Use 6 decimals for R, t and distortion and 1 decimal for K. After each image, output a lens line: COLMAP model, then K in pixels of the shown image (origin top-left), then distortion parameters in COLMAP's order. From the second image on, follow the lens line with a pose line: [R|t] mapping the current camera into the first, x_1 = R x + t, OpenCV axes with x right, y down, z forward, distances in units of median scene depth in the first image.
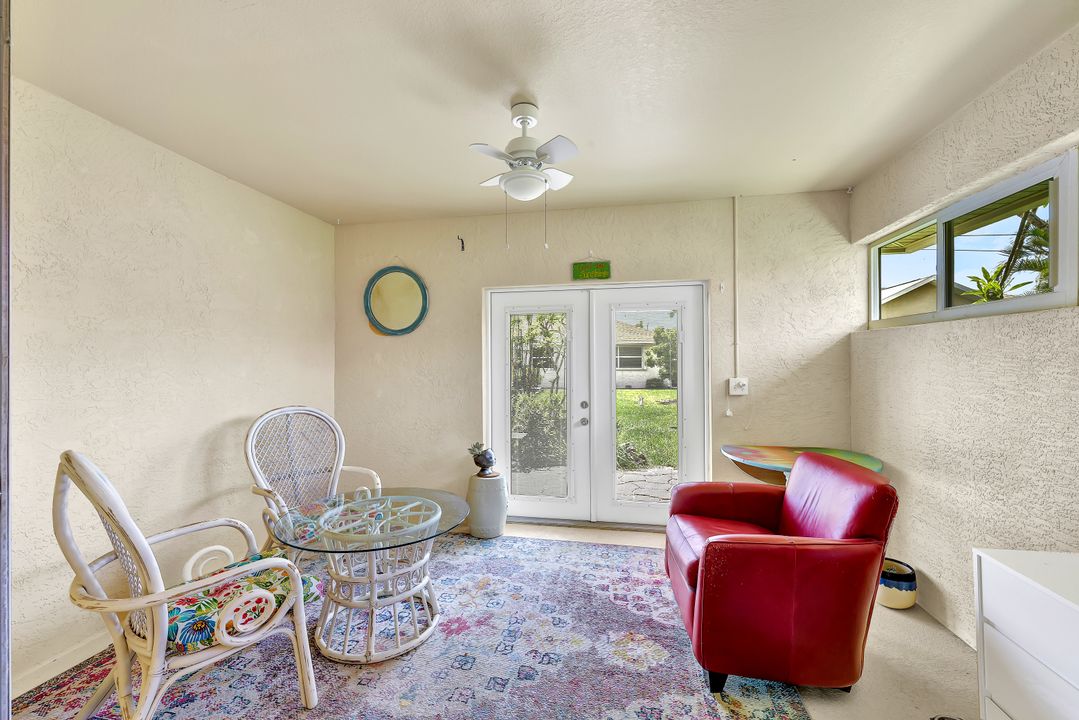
lens RADIAL K [[448.9, 0, 534.3], [0, 448.9, 358.3], [0, 0, 1]] dist [-0.002929, 0.000009]
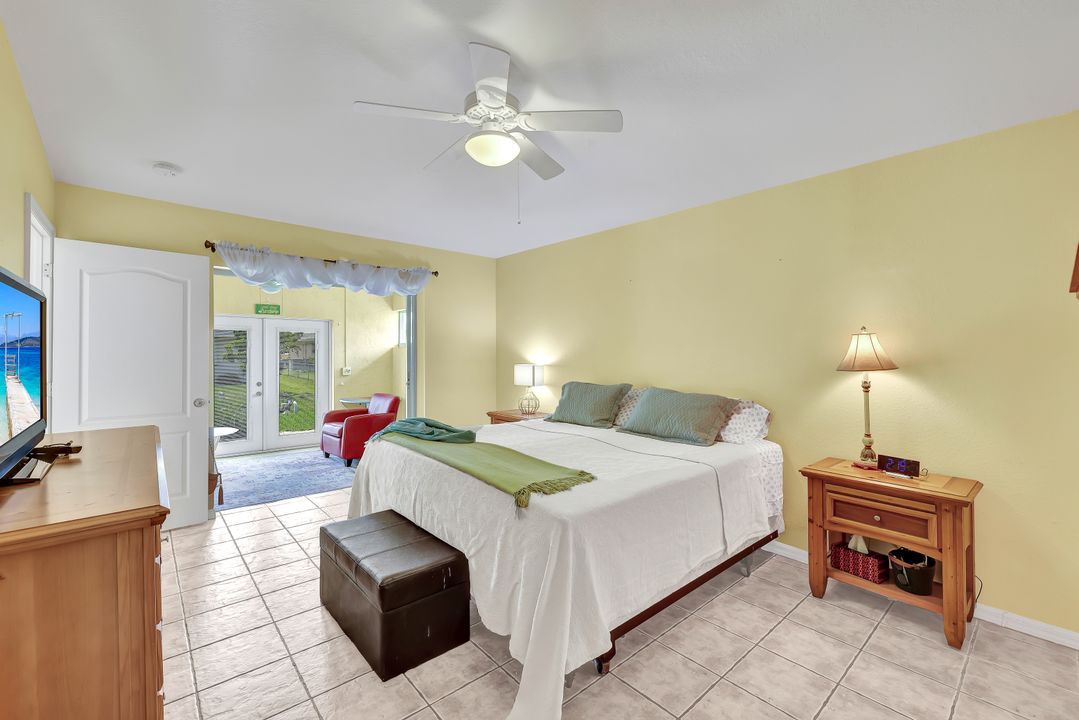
lens RADIAL K [[448.9, 0, 539.0], [0, 448.9, 357.6], [0, 0, 1]] dist [-0.002929, 0.000009]
pose [[0.623869, 0.003773, 0.781520, -0.604763], [-0.012153, 0.999914, 0.004874, -0.022970], [-0.781434, -0.012539, 0.623862, -0.989022]]
